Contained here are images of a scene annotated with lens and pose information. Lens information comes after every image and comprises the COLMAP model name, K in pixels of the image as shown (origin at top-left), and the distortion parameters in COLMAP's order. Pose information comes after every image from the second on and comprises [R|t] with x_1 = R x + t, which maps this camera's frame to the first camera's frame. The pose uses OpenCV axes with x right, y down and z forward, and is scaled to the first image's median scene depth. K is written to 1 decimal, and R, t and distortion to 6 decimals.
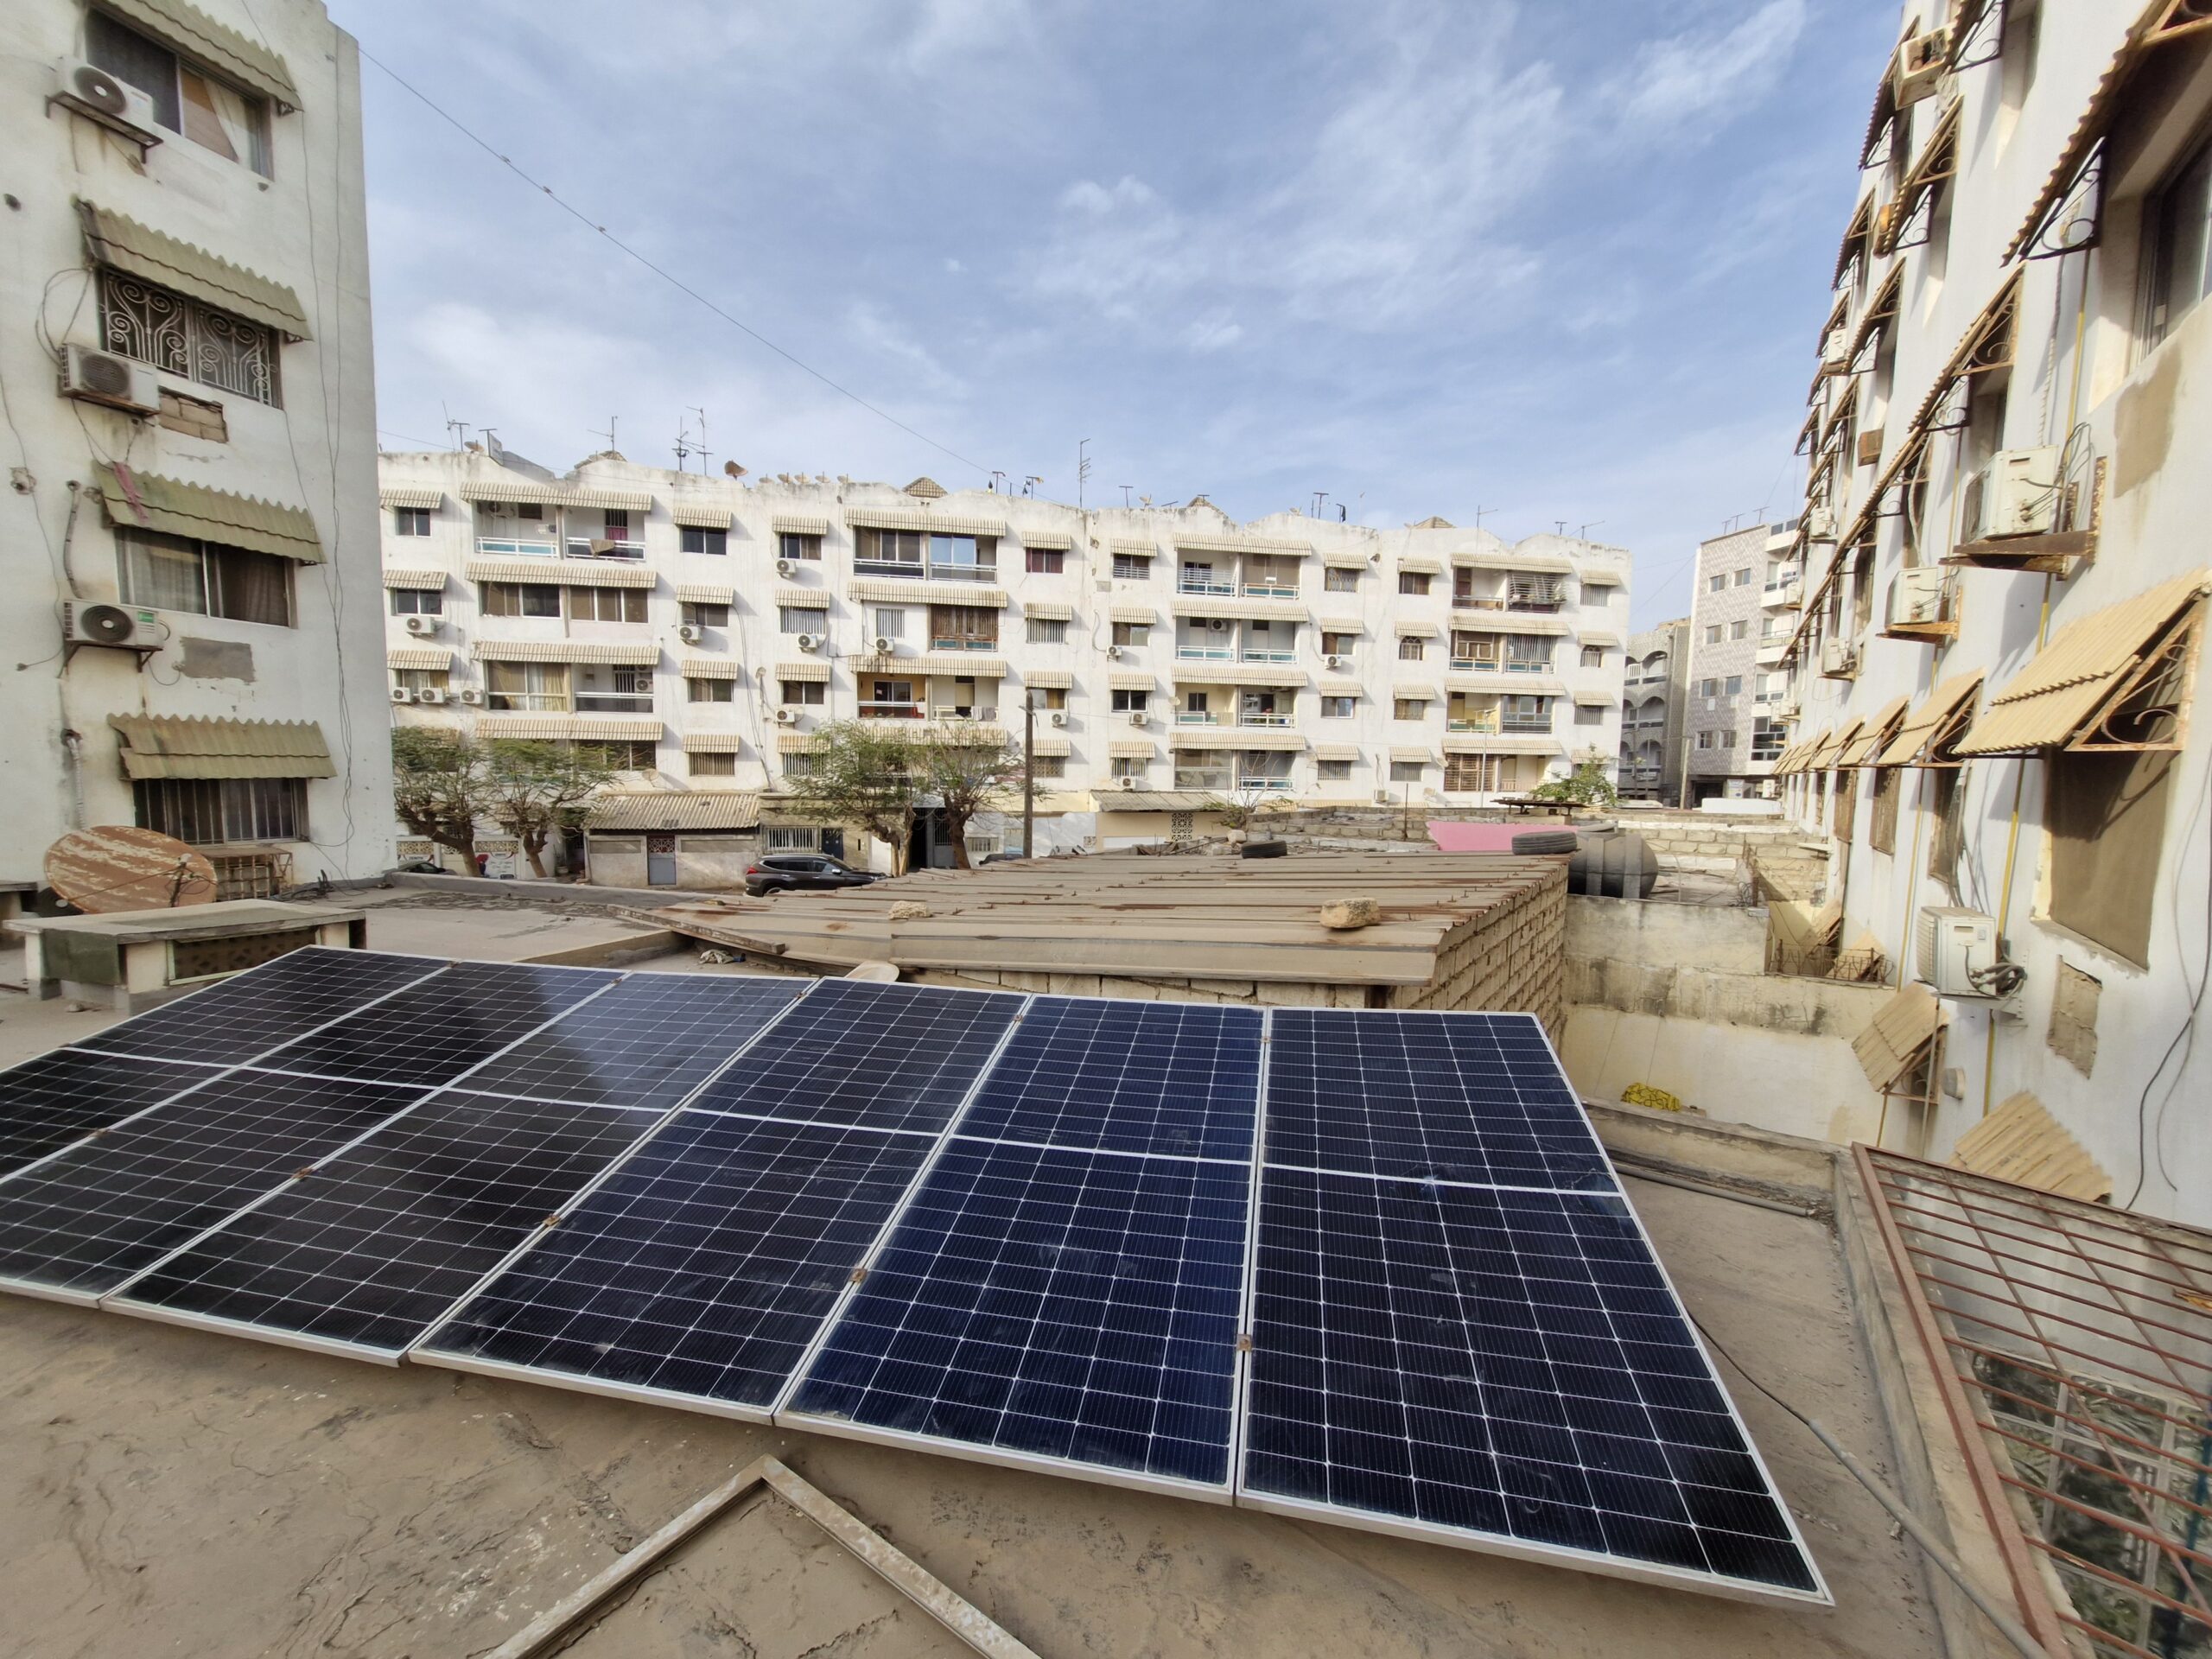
lens RADIAL K [[868.0, 0, 1105.0], [0, 868.0, 845.5], [0, 0, 1]] dist [0.004435, -0.001818]
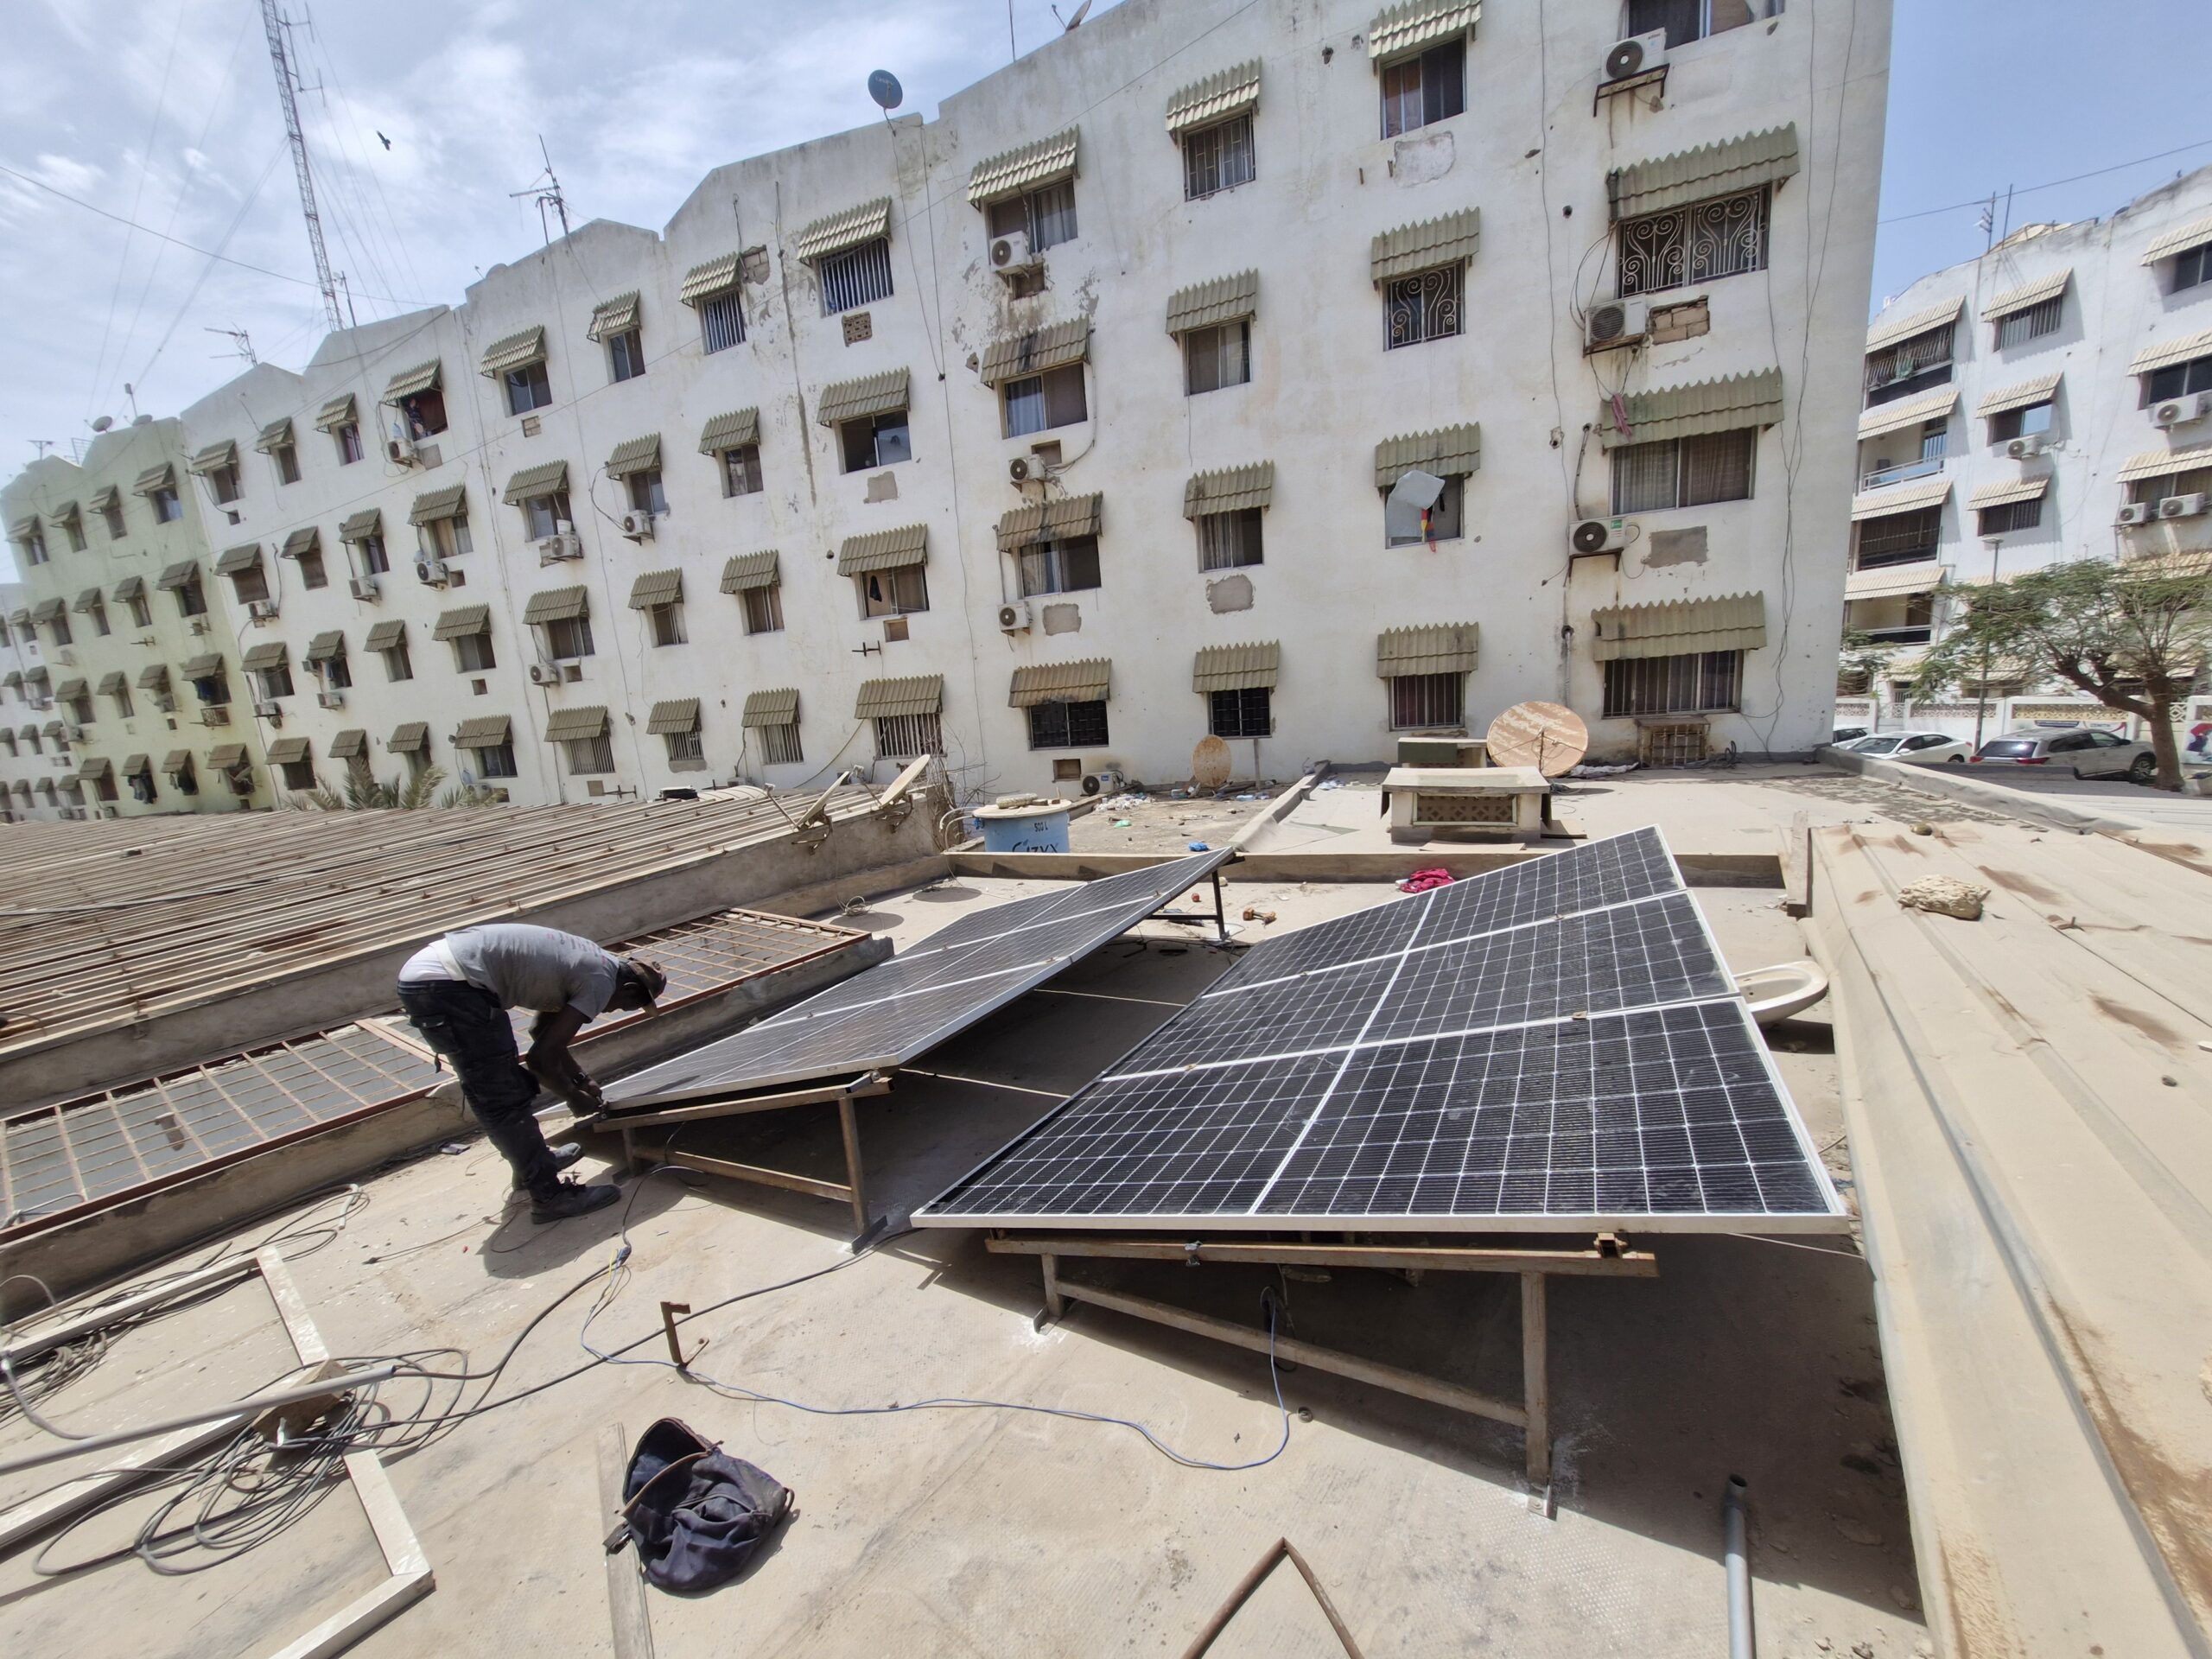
lens RADIAL K [[868.0, 0, 1097.4], [0, 868.0, 846.7], [0, 0, 1]] dist [0.004435, -0.001818]
pose [[-0.060689, 0.172141, -0.983201, 0.192425], [-0.004914, 0.984953, 0.172752, -0.025008], [0.998145, 0.015316, -0.058929, 0.339660]]
